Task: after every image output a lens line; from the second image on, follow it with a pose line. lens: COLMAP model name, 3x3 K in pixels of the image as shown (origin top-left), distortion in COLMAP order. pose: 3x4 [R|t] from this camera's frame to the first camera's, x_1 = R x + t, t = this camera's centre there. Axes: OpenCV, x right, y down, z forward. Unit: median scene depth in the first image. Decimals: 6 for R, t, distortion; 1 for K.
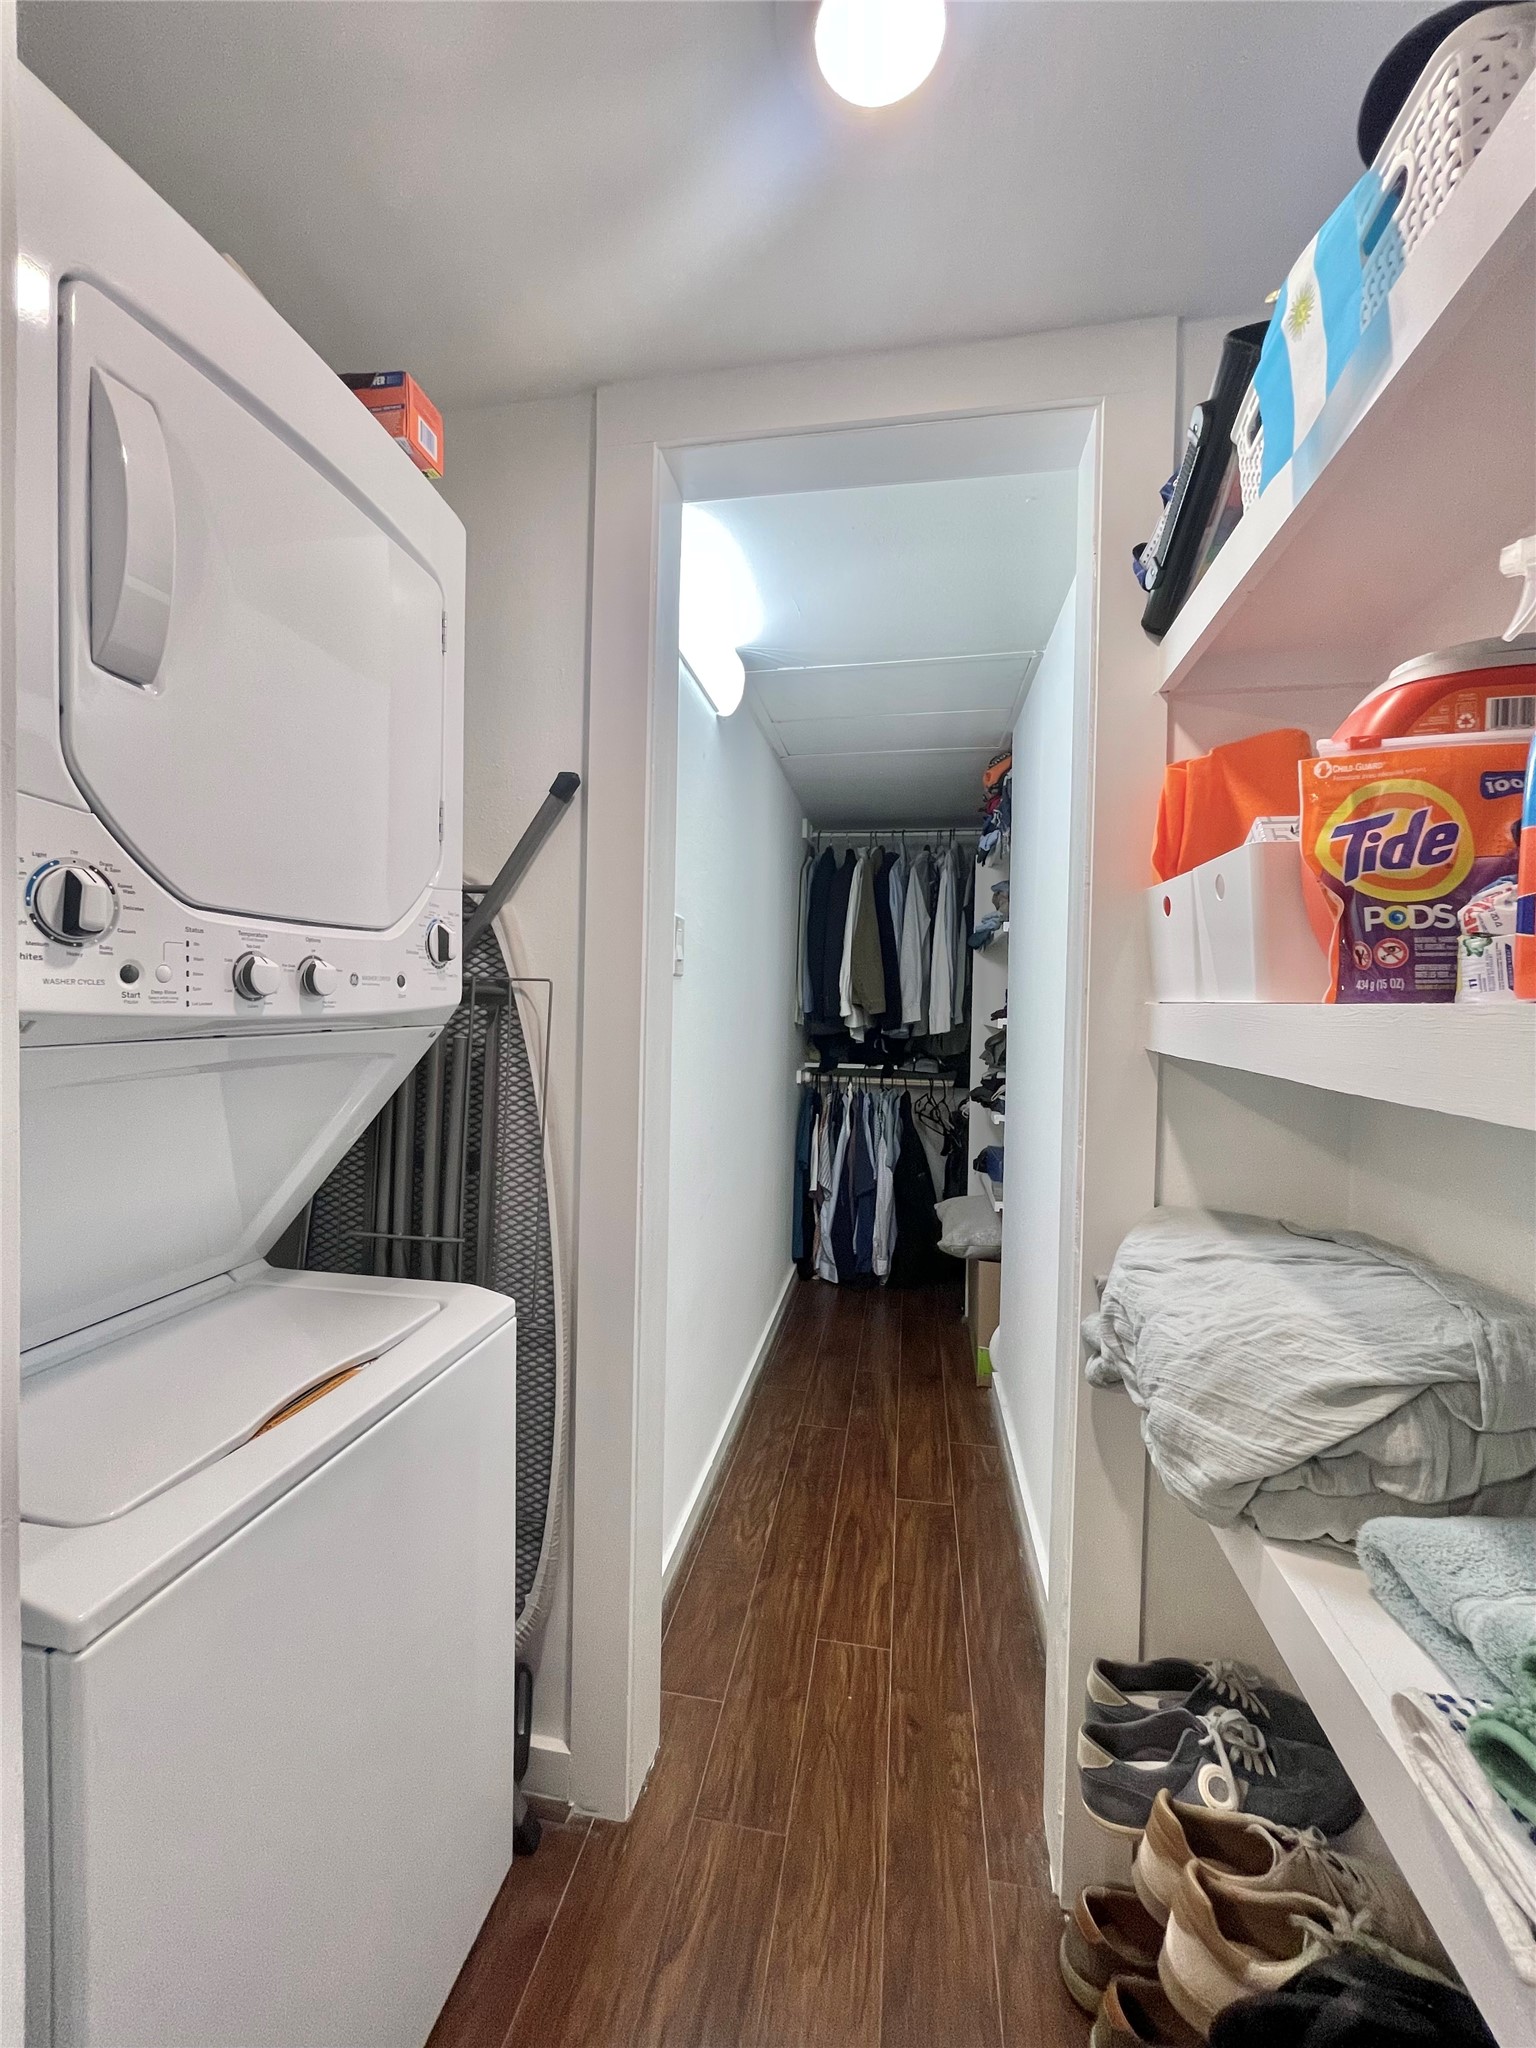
lens RADIAL K [[829.8, 0, 767.5], [0, 829.8, 1019.1], [0, 0, 1]] dist [-0.000265, -0.000144]
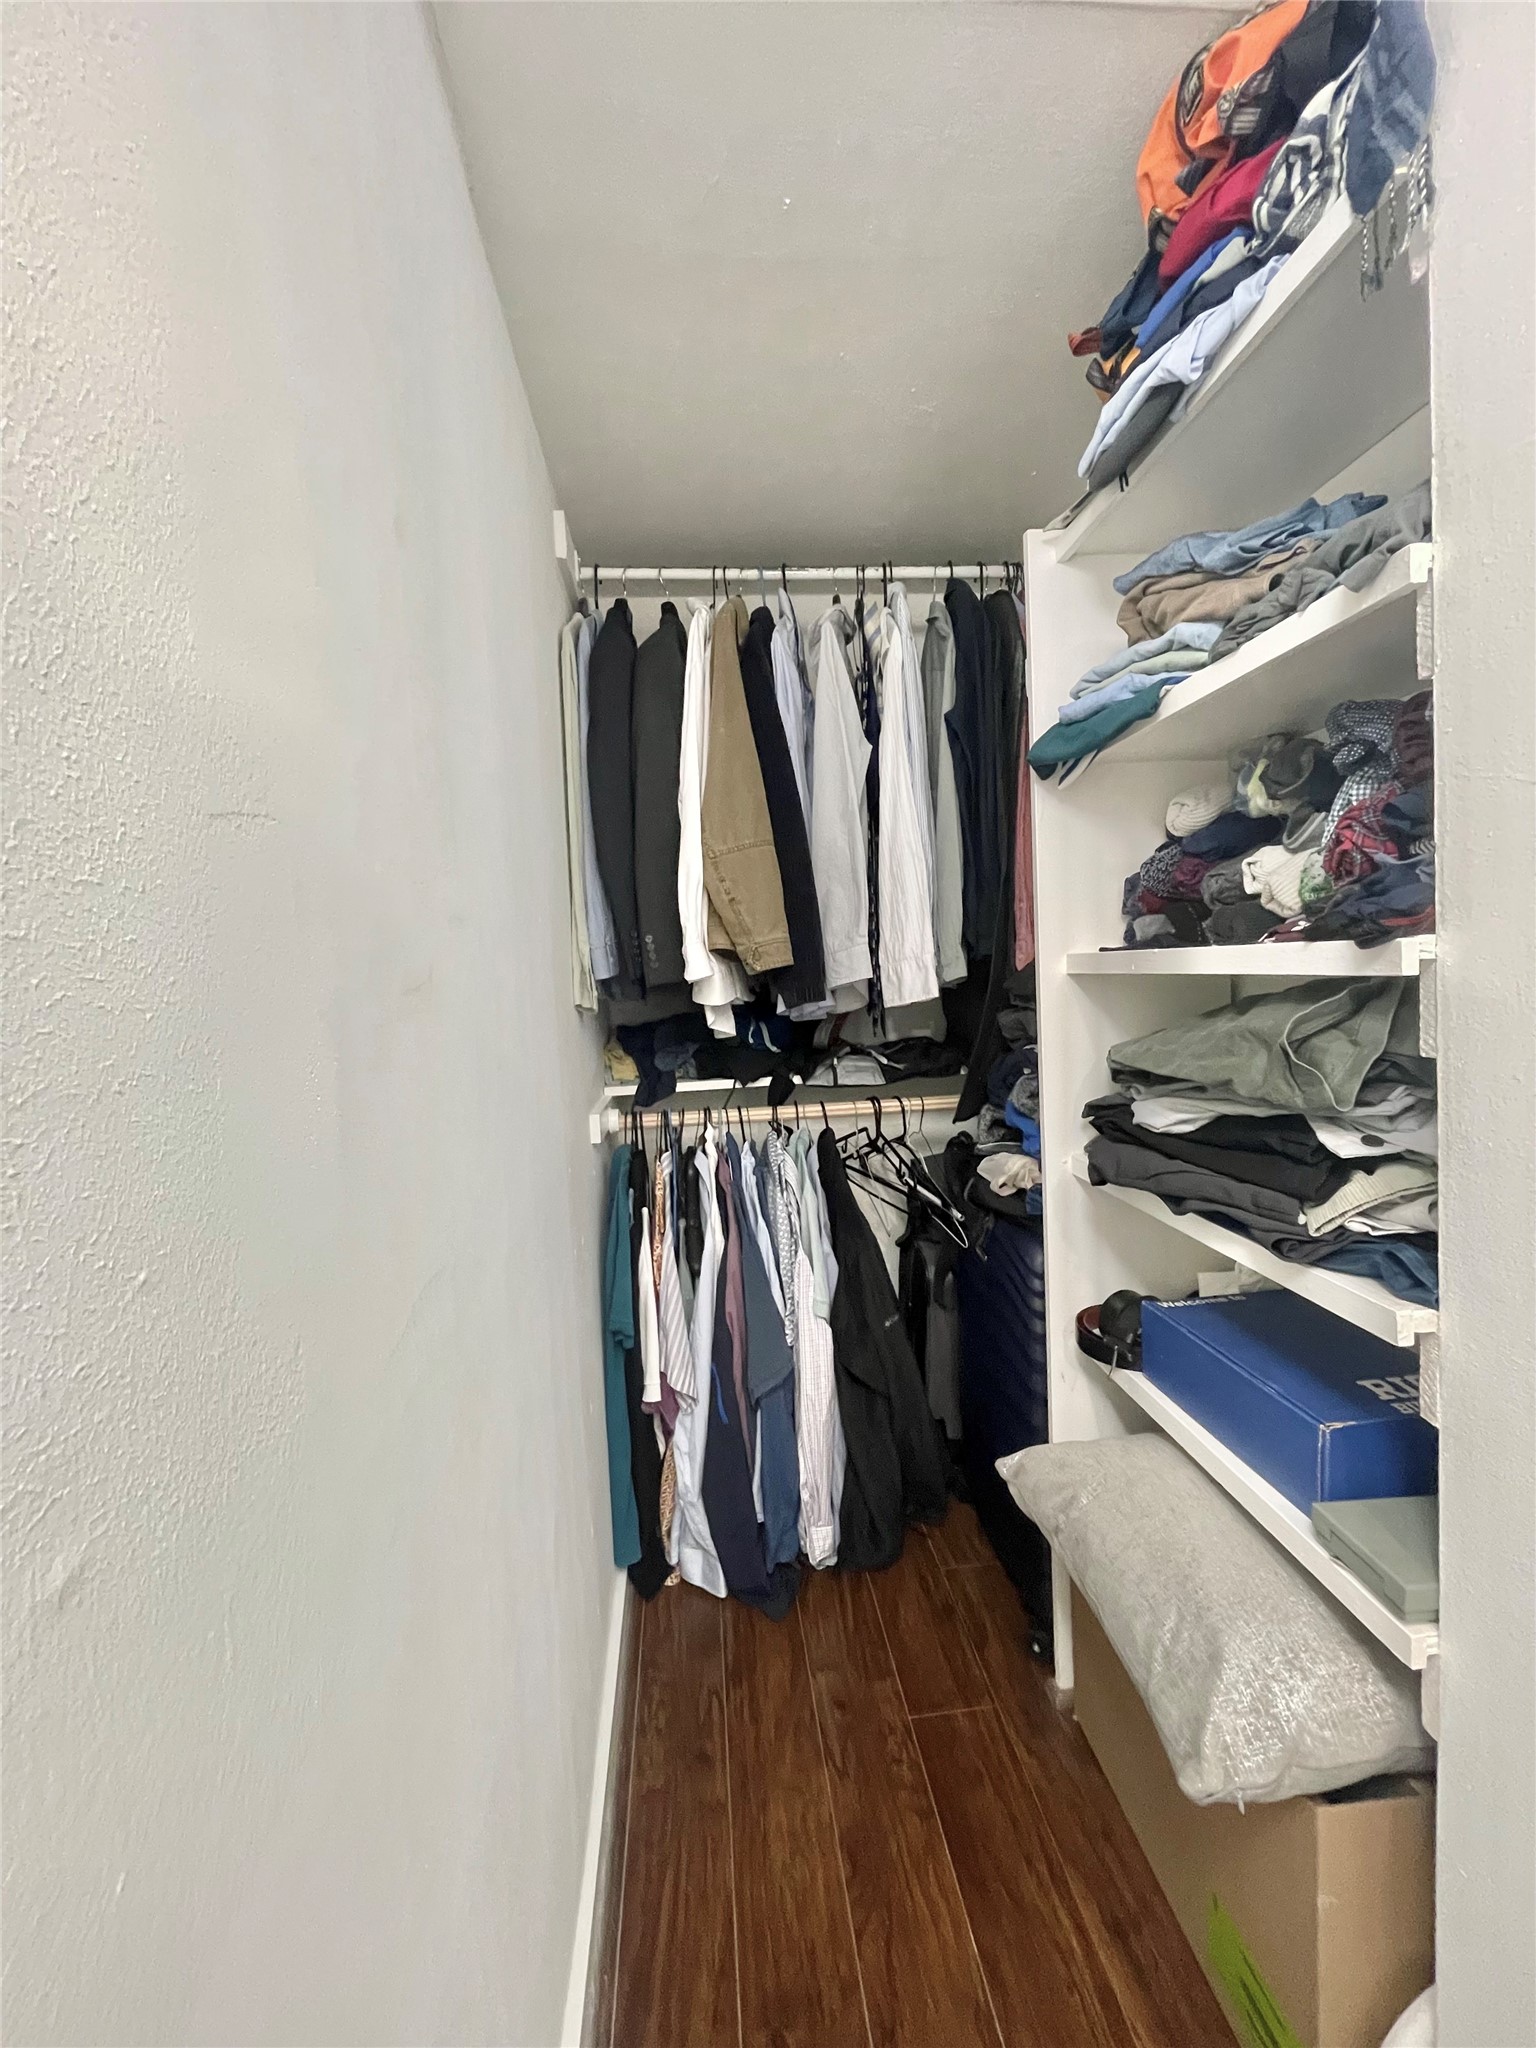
lens RADIAL K [[829.8, 0, 775.5], [0, 829.8, 1013.5], [0, 0, 1]] dist [-0.000265, -0.000144]
pose [[0.962067, -0.081243, 0.260437, 0.020694], [0.073460, 0.996516, 0.039498, -0.000192], [-0.262738, -0.018868, 0.964683, 0.562444]]
